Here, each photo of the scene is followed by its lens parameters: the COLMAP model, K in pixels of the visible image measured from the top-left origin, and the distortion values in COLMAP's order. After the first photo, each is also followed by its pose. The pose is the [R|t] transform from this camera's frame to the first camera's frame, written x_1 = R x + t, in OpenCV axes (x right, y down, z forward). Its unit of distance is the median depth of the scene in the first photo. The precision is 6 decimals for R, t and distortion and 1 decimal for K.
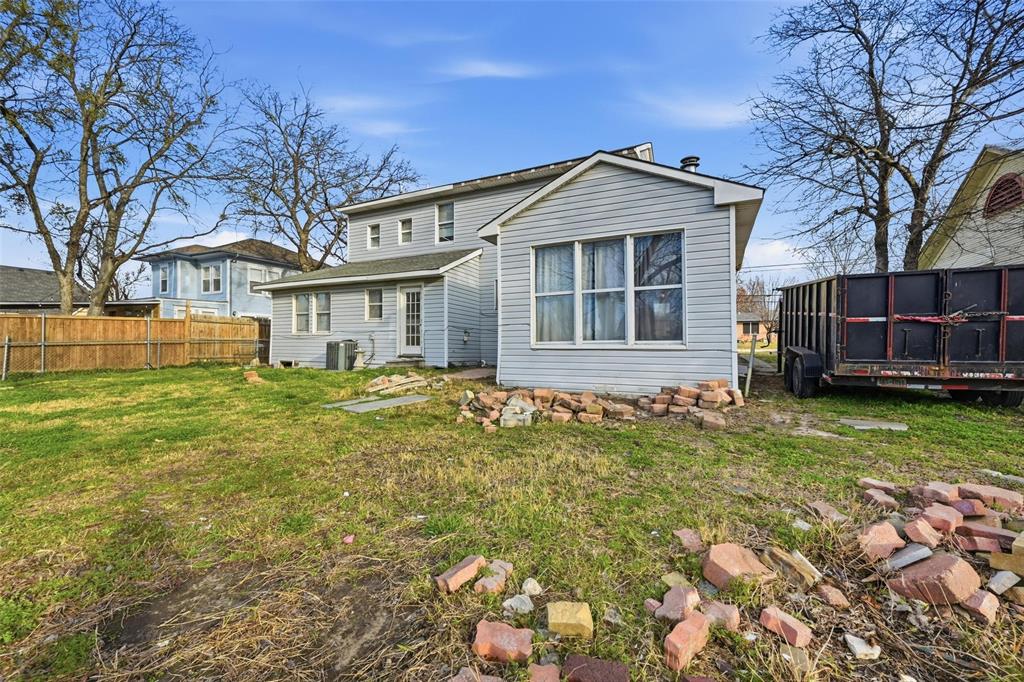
lens RADIAL K [[408.2, 0, 520.8], [0, 408.2, 342.3], [0, 0, 1]] dist [-0.000118, -0.000718]
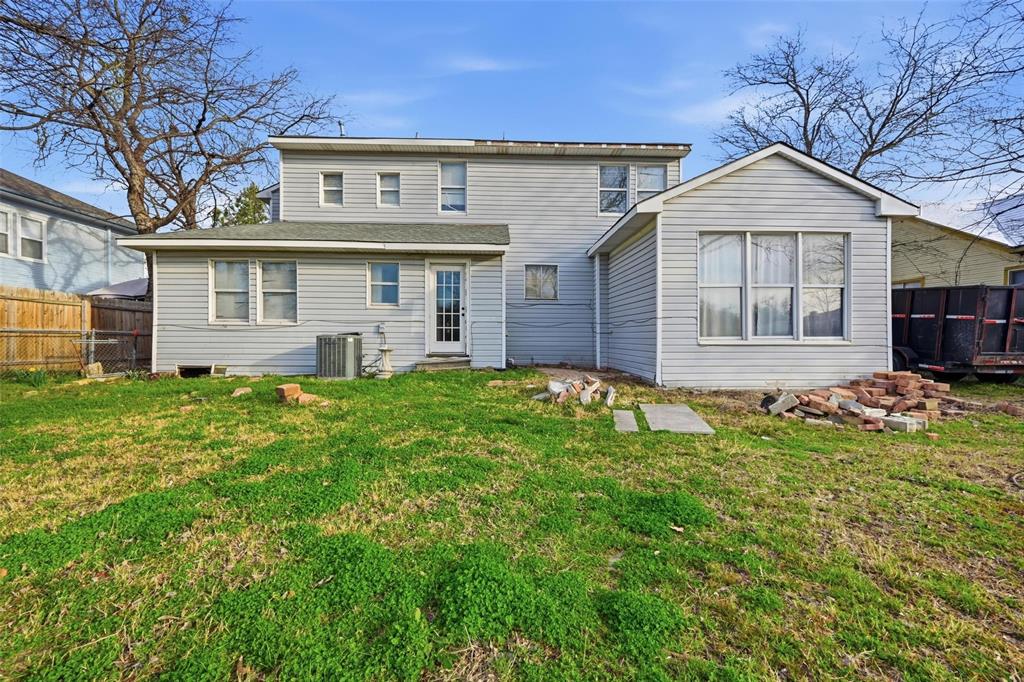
lens RADIAL K [[408.2, 0, 518.1], [0, 408.2, 347.6], [0, 0, 1]] dist [-0.000118, -0.000718]
pose [[0.885075, -0.008999, 0.465361, -0.502487], [-0.003704, 0.999645, 0.026377, -0.000483], [-0.465433, -0.025069, 0.884728, 0.255975]]
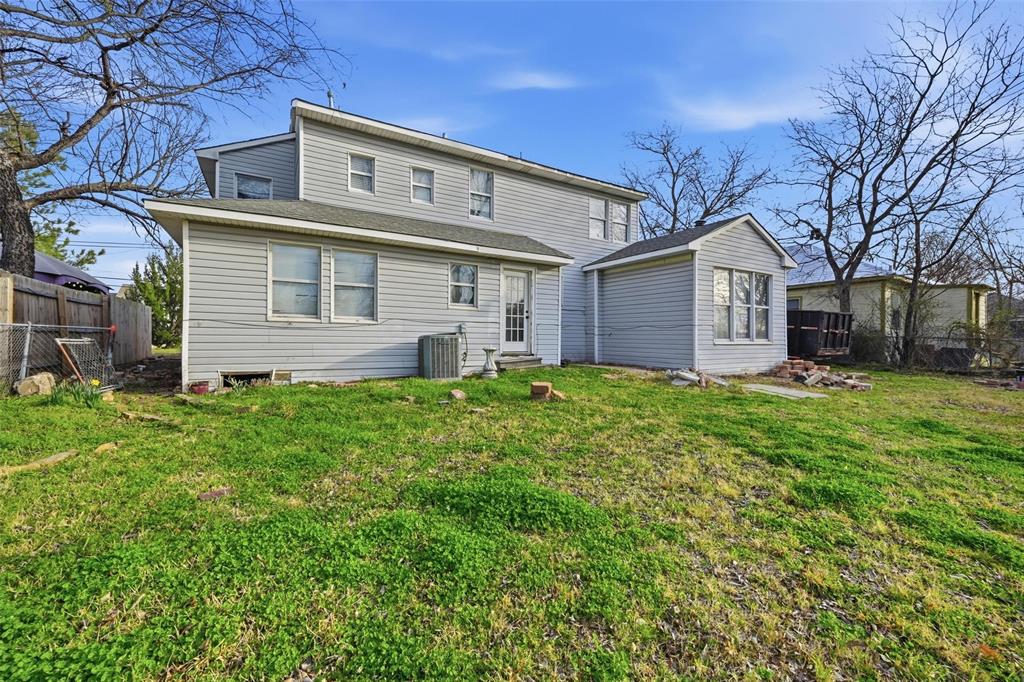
lens RADIAL K [[408.2, 0, 517.5], [0, 408.2, 340.5], [0, 0, 1]] dist [-0.000118, -0.000718]
pose [[0.557349, 0.000452, 0.830278, -0.943049], [-0.010260, 0.999927, 0.006343, 0.000911], [-0.830215, -0.012054, 0.557313, 0.530161]]
